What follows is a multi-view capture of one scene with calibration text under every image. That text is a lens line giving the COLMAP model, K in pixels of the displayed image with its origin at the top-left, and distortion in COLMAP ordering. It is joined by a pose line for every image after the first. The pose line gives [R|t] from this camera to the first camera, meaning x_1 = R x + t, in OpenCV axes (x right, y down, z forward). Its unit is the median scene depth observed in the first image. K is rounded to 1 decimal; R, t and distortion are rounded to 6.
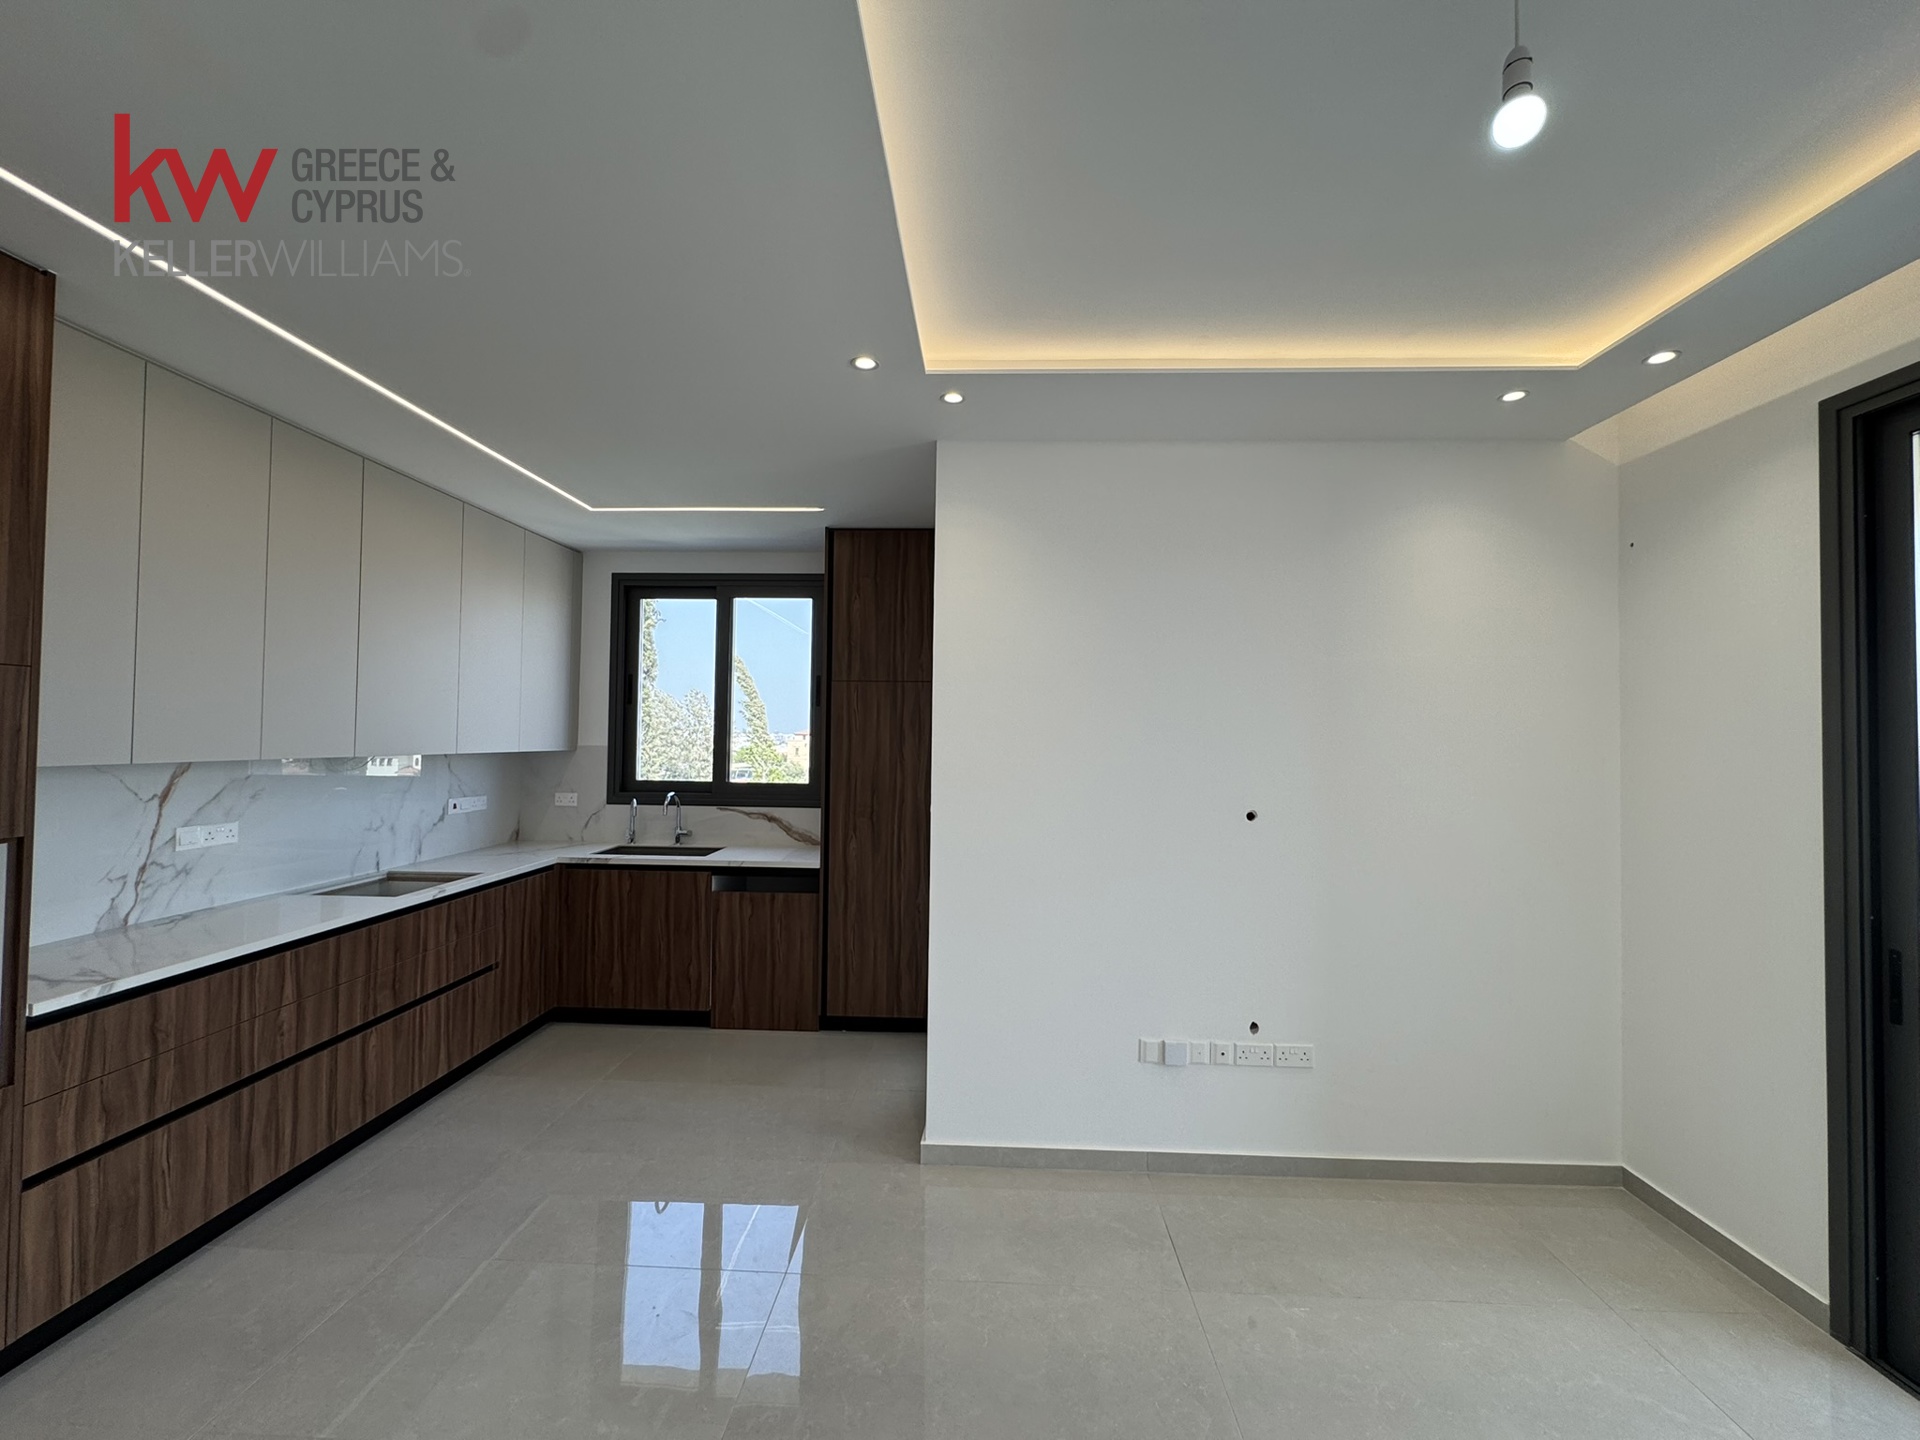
lens RADIAL K [[769.5, 0, 961.0], [0, 769.5, 719.6], [0, 0, 1]] dist [0.001223, 0.000170]
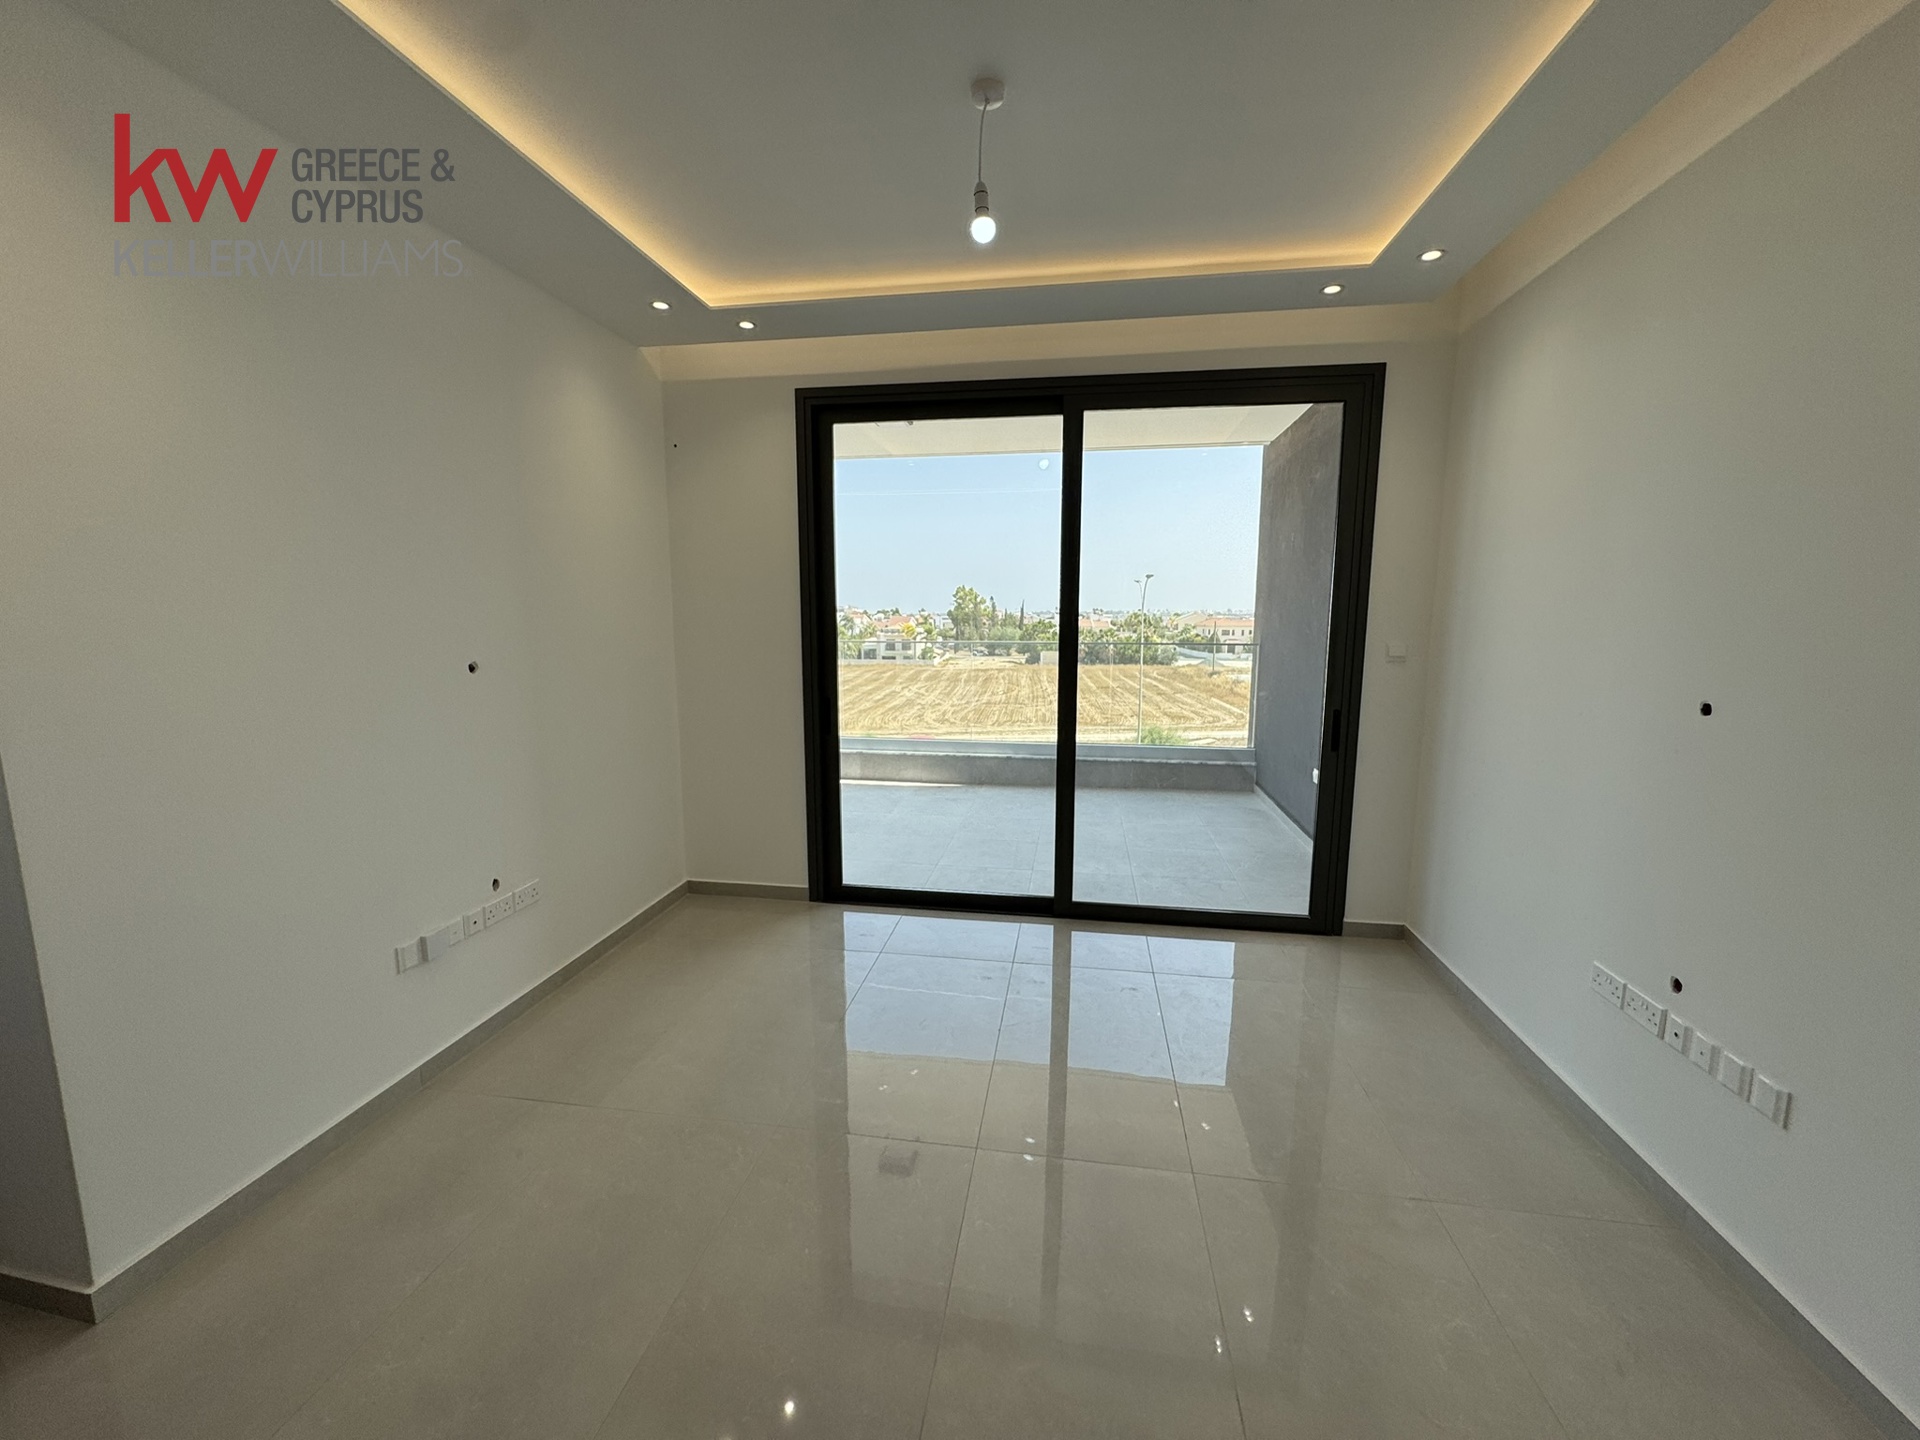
lens RADIAL K [[769.5, 0, 955.3], [0, 769.5, 718.1], [0, 0, 1]] dist [0.001223, 0.000170]
pose [[0.122533, -0.151135, 0.980889, -0.476039], [-0.020430, 0.987743, 0.154743, 0.029616], [-0.992254, -0.039001, 0.117944, 0.317018]]
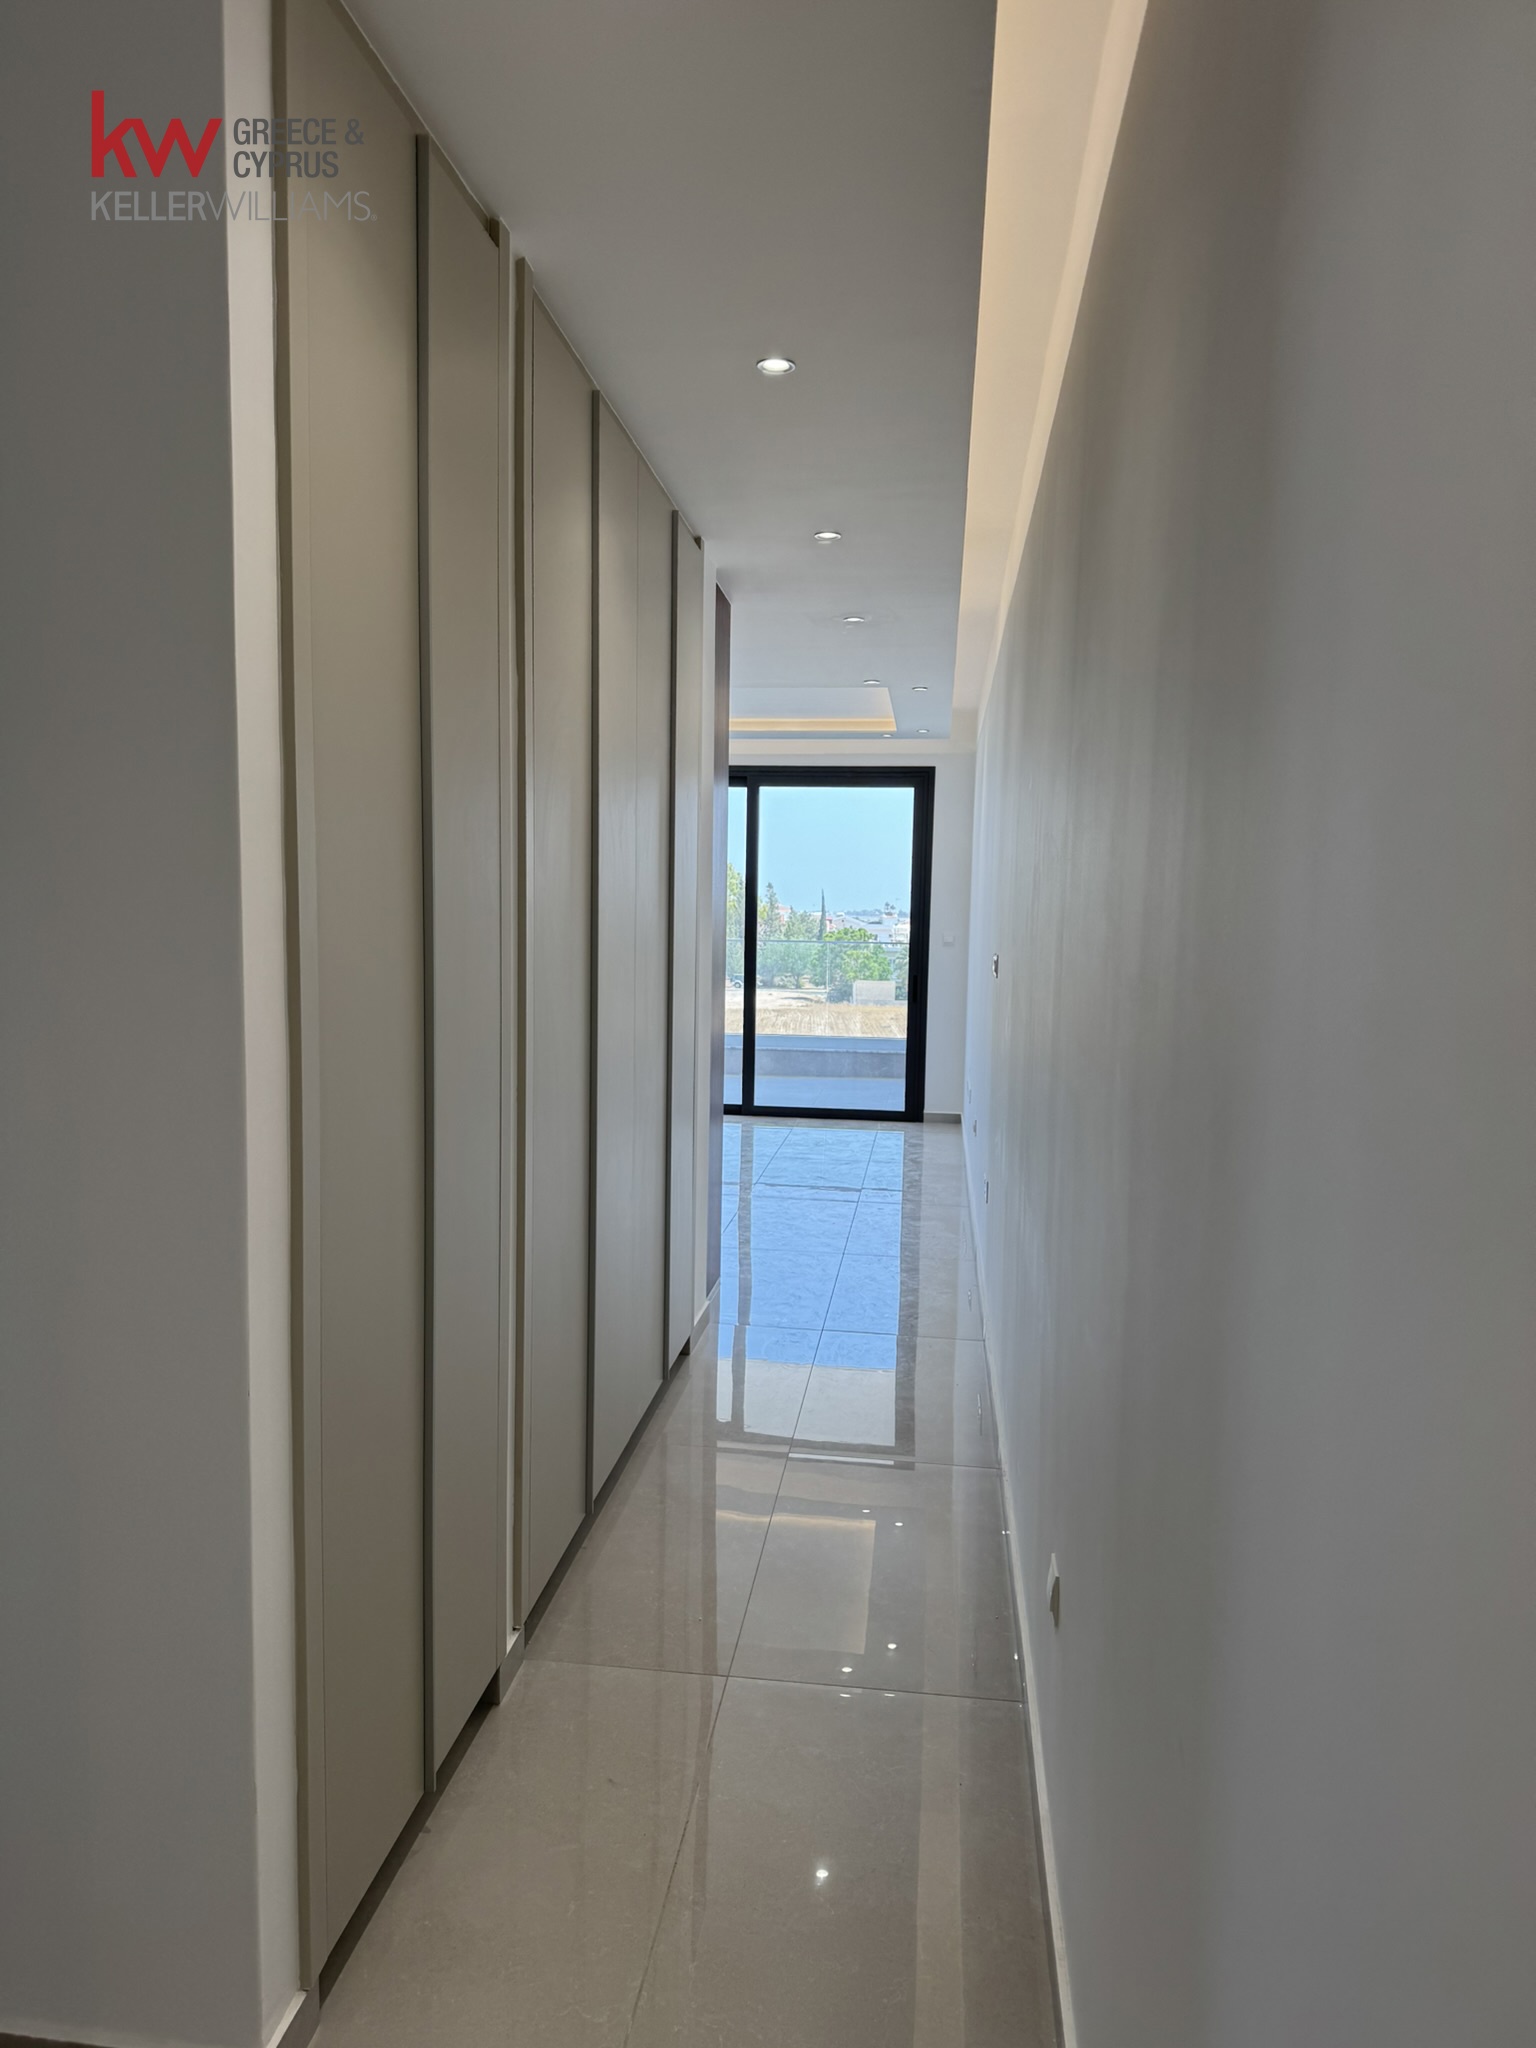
lens RADIAL K [[1492.3, 0, 766.0], [0, 1492.3, 1026.8], [0, 0, 1]] dist [0.007344, -0.003829]
pose [[0.083709, -0.091987, 0.992235, -2.930759], [-0.041619, 0.994539, 0.095711, -0.021081], [-0.995621, -0.049308, 0.079423, -0.060316]]
